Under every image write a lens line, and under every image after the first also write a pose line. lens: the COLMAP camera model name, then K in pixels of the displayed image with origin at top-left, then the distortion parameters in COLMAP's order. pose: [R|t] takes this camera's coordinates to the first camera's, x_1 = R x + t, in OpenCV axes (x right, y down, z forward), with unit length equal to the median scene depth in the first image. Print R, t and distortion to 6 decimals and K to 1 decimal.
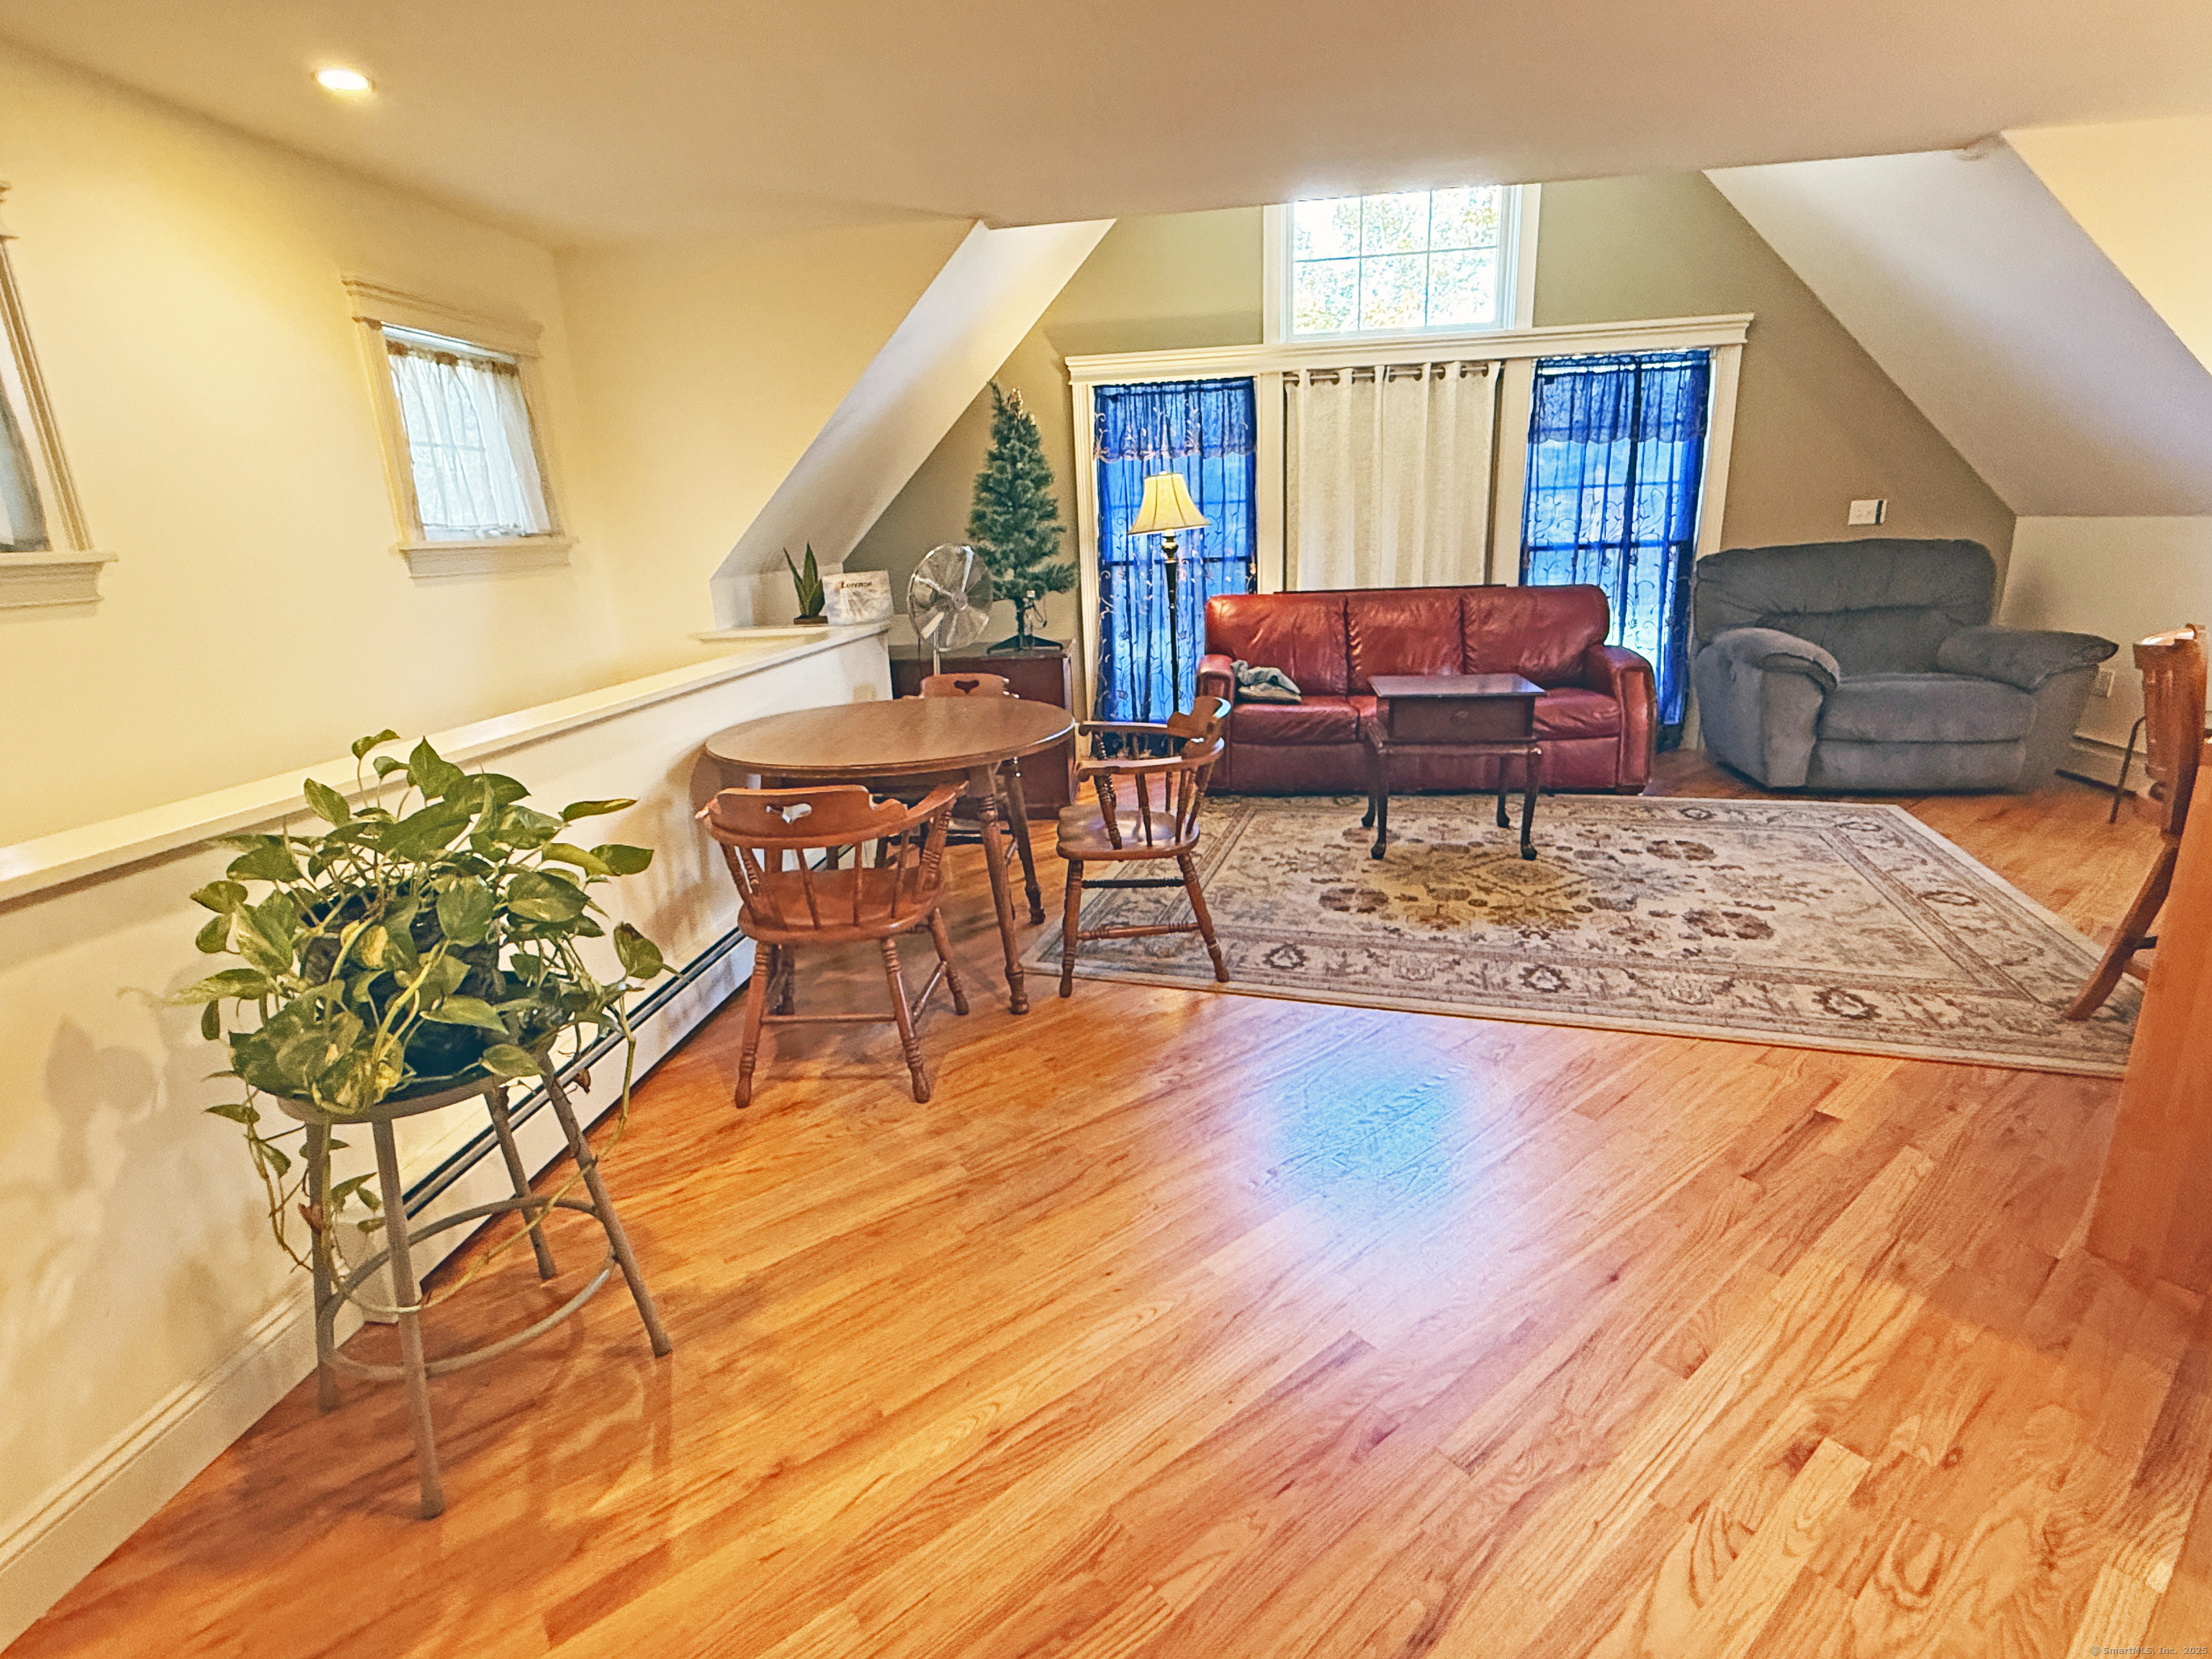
lens RADIAL K [[1061.7, 0, 1107.5], [0, 1061.7, 824.6], [0, 0, 1]] dist [0.000679, 0.000858]
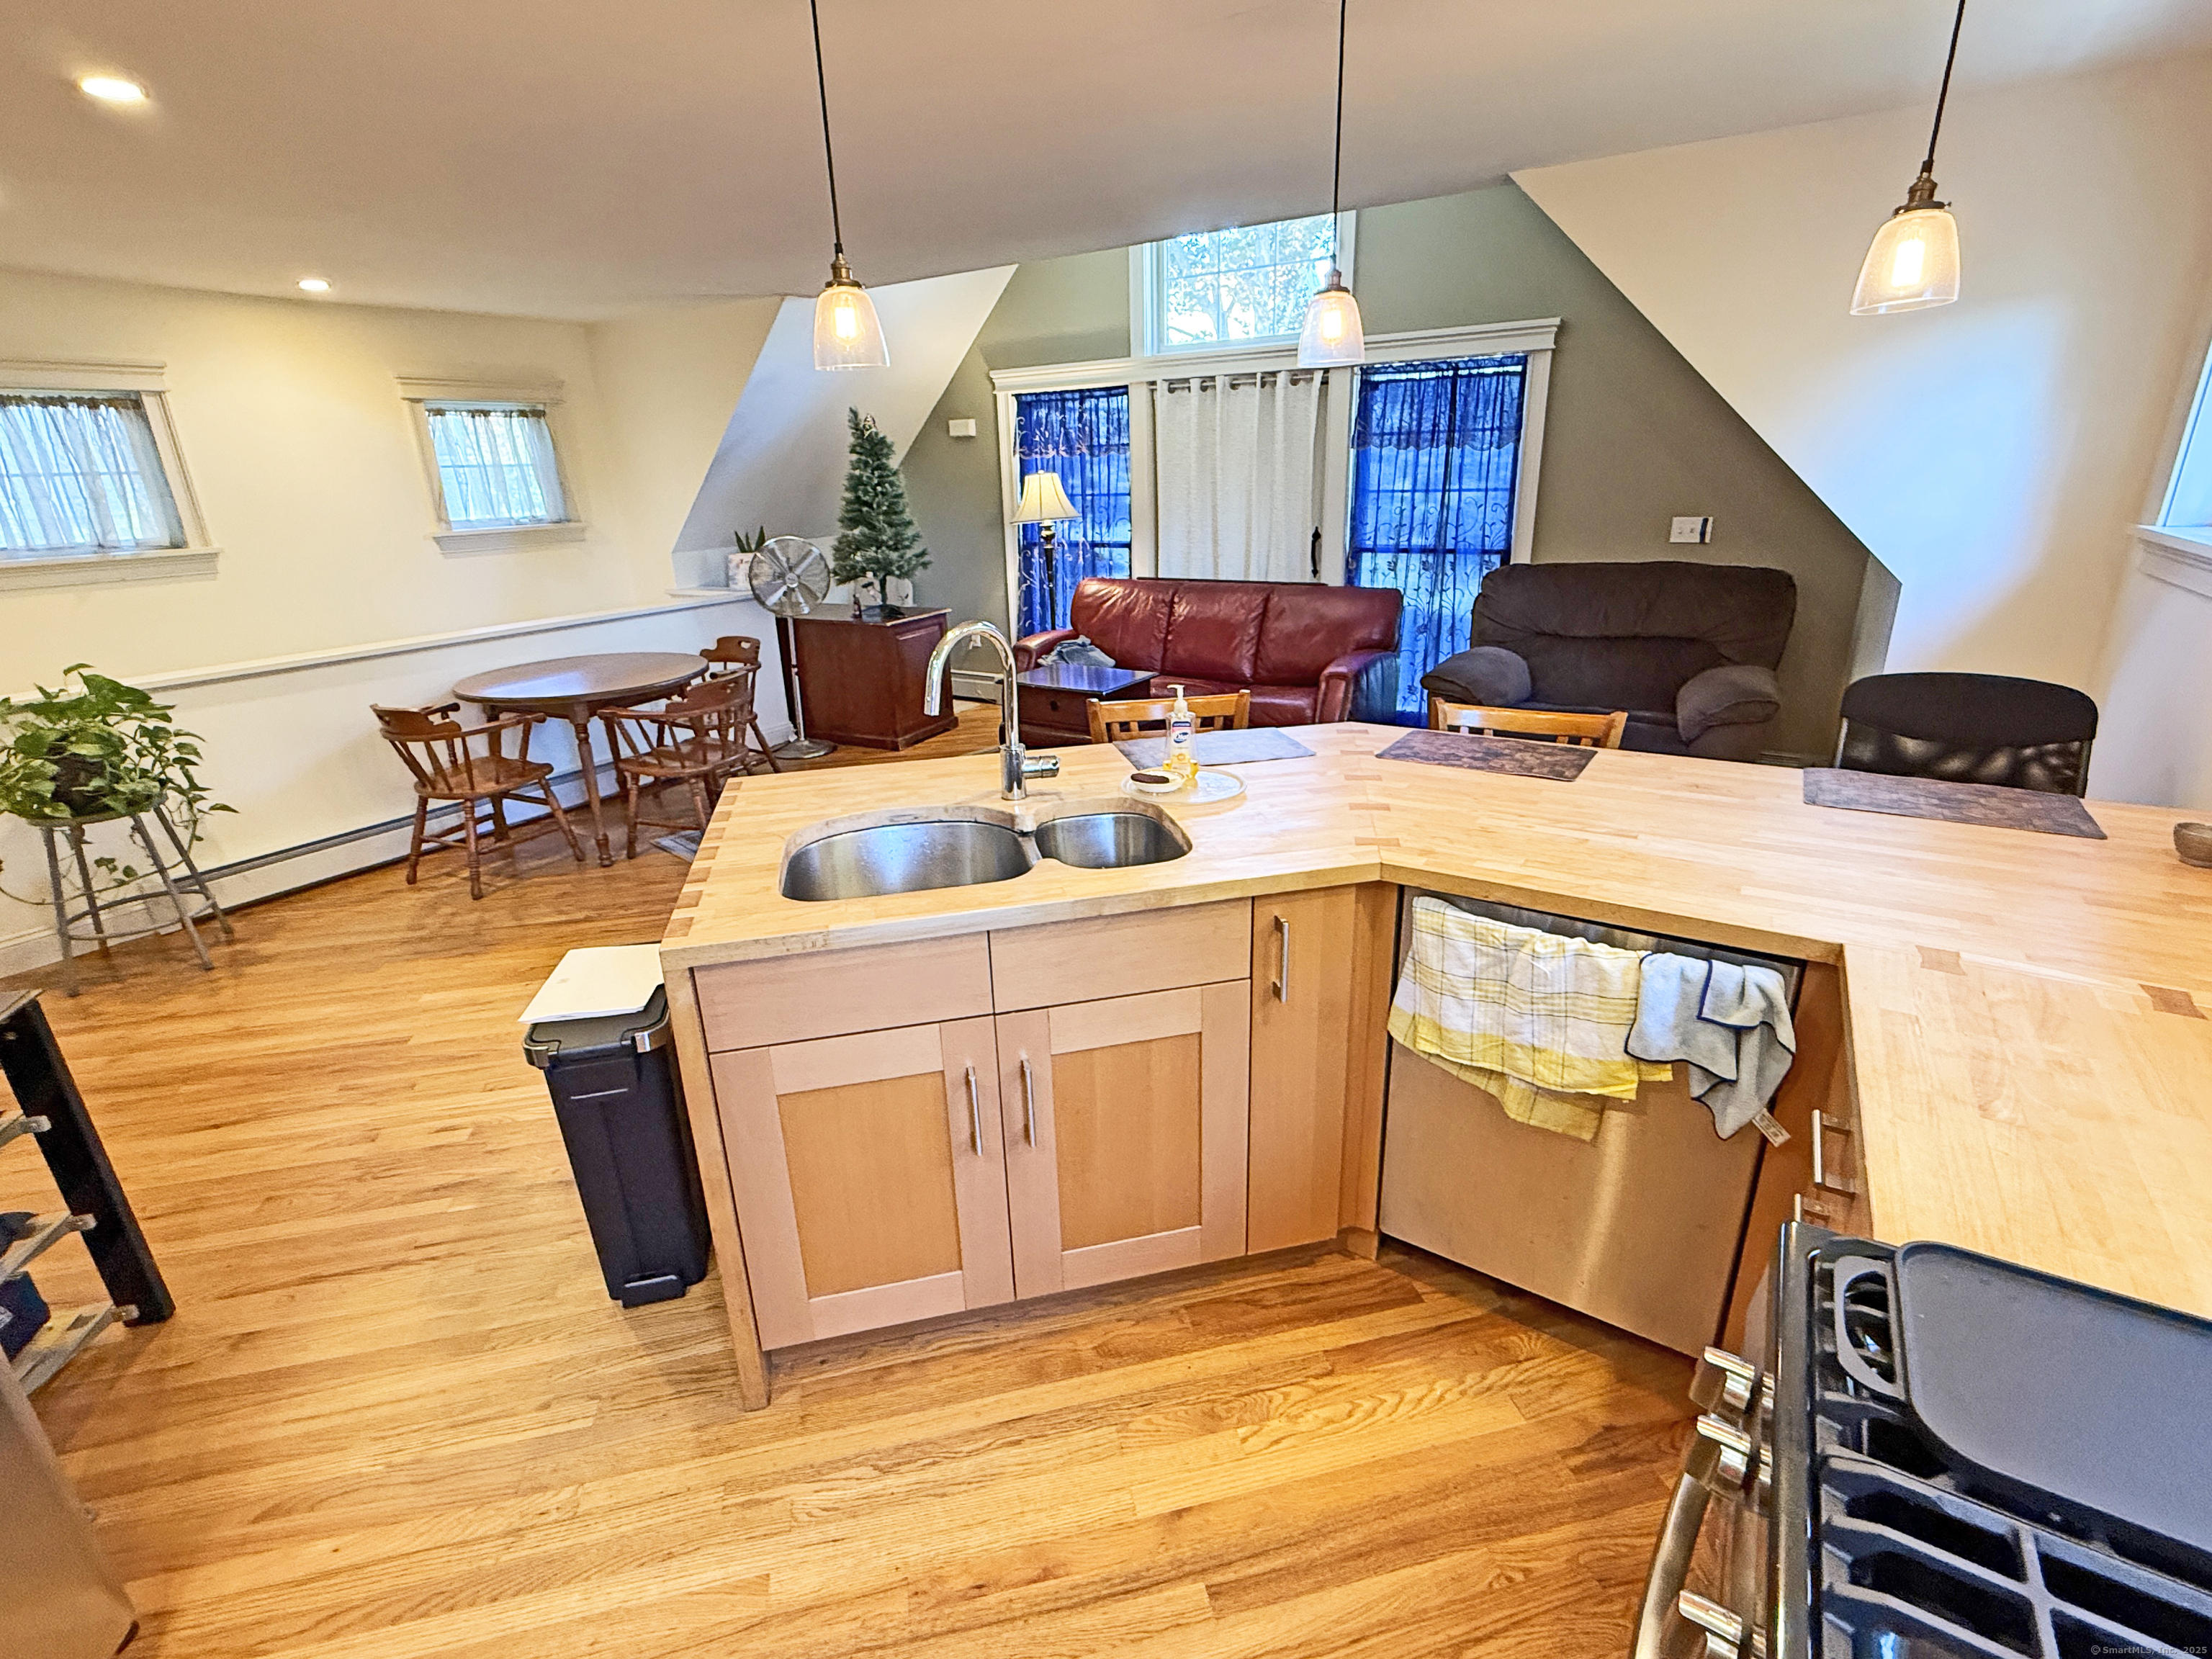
lens RADIAL K [[1026.9, 0, 1101.9], [0, 1026.9, 826.0], [0, 0, 1]] dist [-0.000765, 0.000641]
pose [[0.903100, 0.154495, -0.400676, 0.645021], [-0.122573, 0.986965, 0.104287, -0.070109], [0.411565, -0.045070, 0.910265, -0.033647]]
